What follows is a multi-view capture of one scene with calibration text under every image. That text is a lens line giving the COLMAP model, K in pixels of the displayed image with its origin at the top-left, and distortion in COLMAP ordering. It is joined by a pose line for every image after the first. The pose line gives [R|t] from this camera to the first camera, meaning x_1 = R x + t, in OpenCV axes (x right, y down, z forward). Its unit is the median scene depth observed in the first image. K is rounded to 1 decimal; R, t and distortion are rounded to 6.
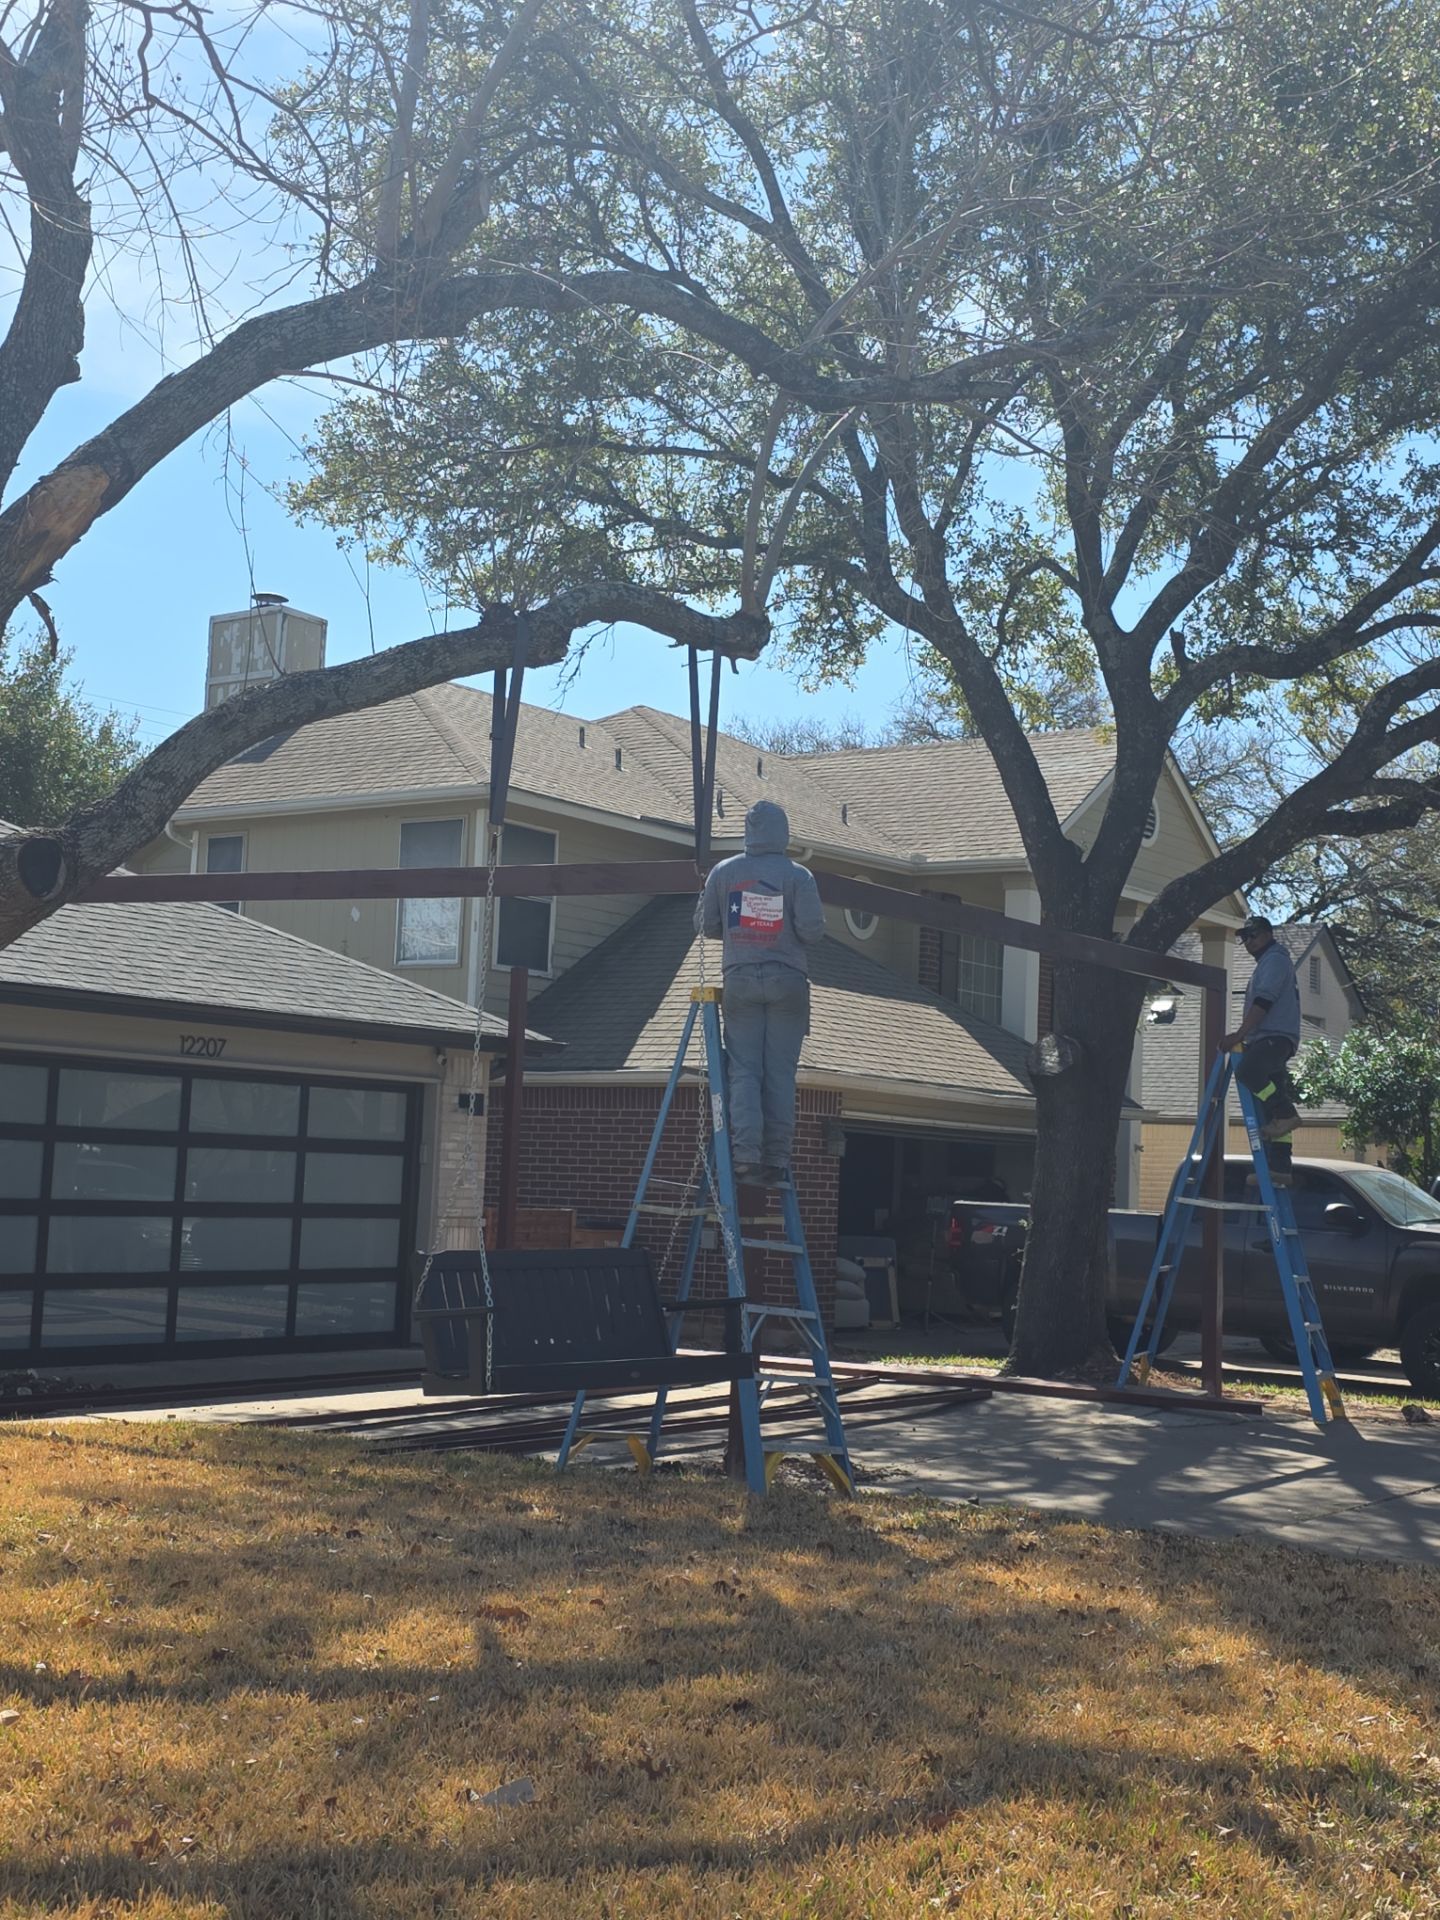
lens RADIAL K [[2320.6, 0, 717.0], [0, 2320.6, 1015.6], [0, 0, 1]] dist [0.101822, -0.041695]
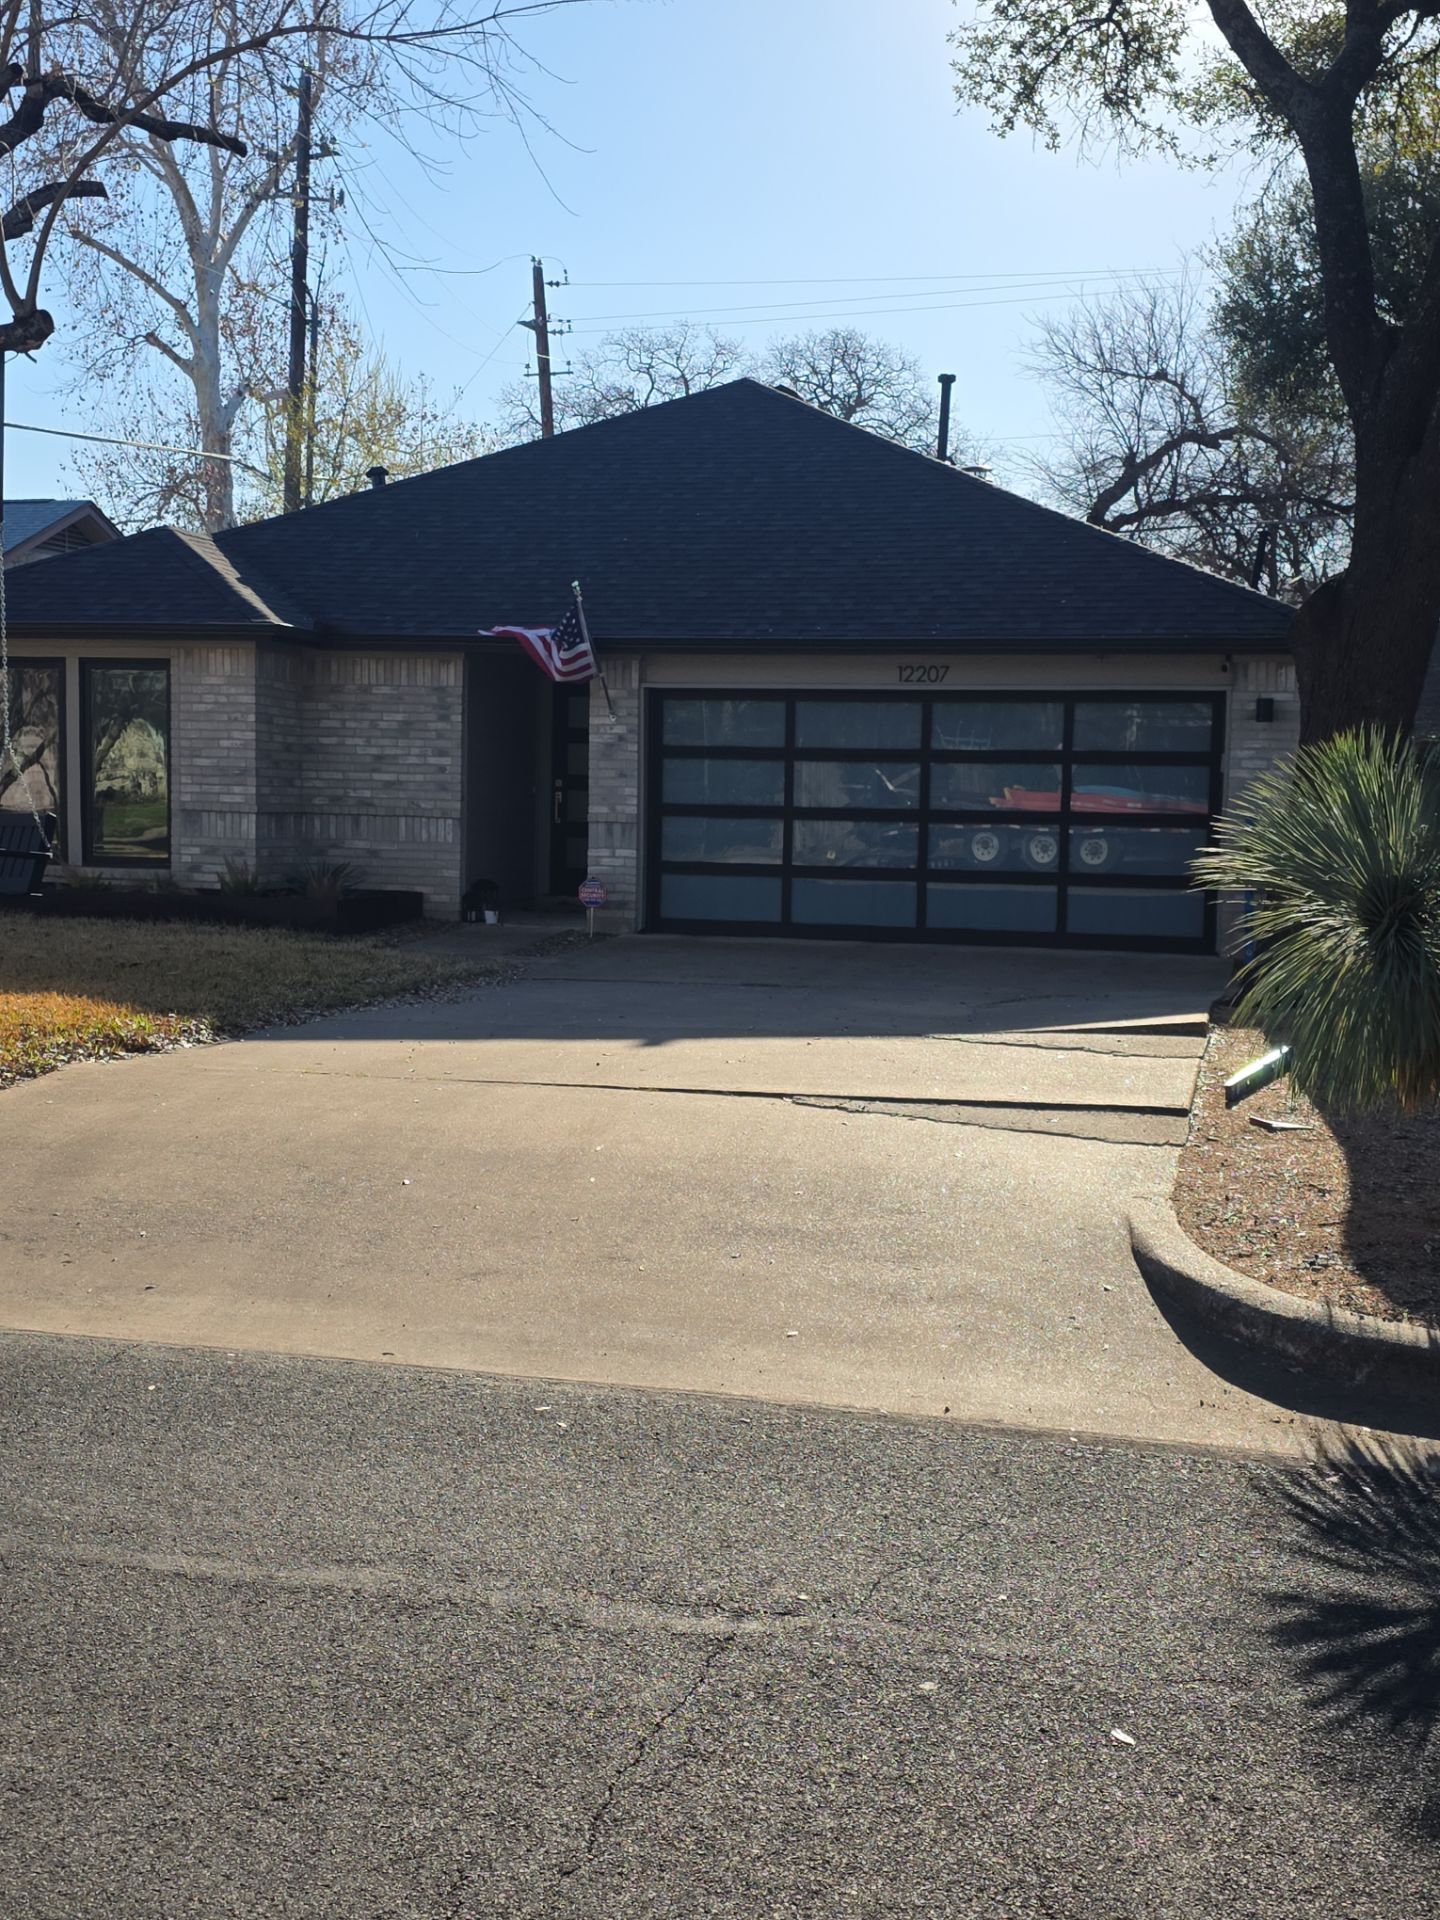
lens RADIAL K [[2320.6, 0, 717.0], [0, 2320.6, 1015.6], [0, 0, 1]] dist [0.101822, -0.041695]
pose [[0.381644, 0.062716, -0.922179, 0.727133], [0.059848, 0.993925, 0.092363, 0.061387], [0.922370, -0.090440, 0.375572, 0.409960]]
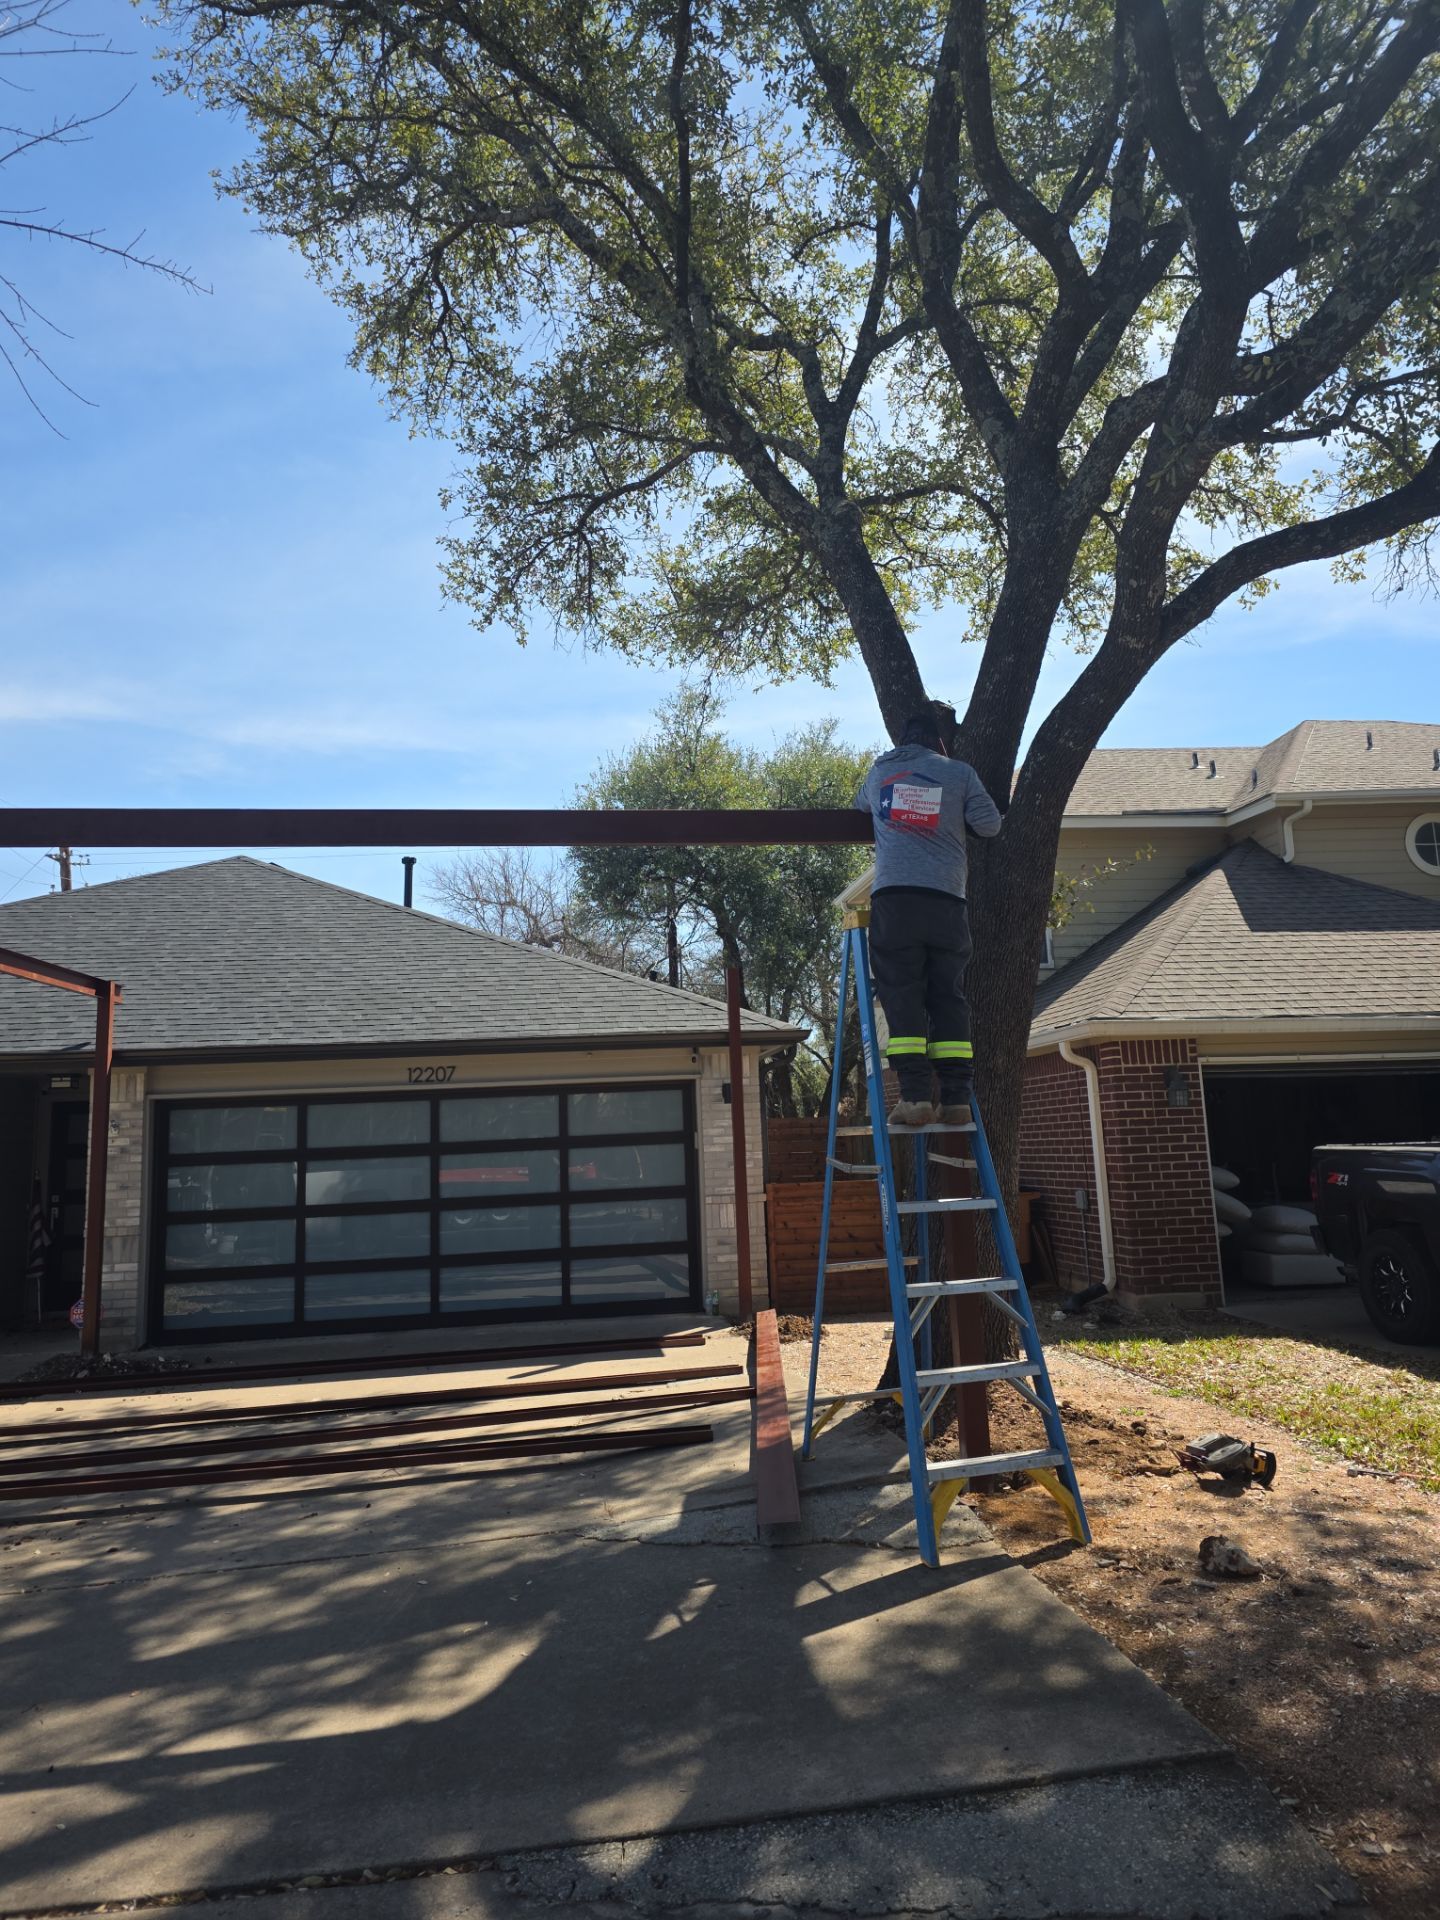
lens RADIAL K [[1311.4, 0, 712.4], [0, 1311.4, 952.4], [0, 0, 1]] dist [0.106033, -0.097332]
pose [[0.683601, -0.175805, -0.708366, 0.357826], [0.117522, 0.984405, -0.130899, 0.053475], [0.720332, 0.006234, 0.693601, 0.549025]]
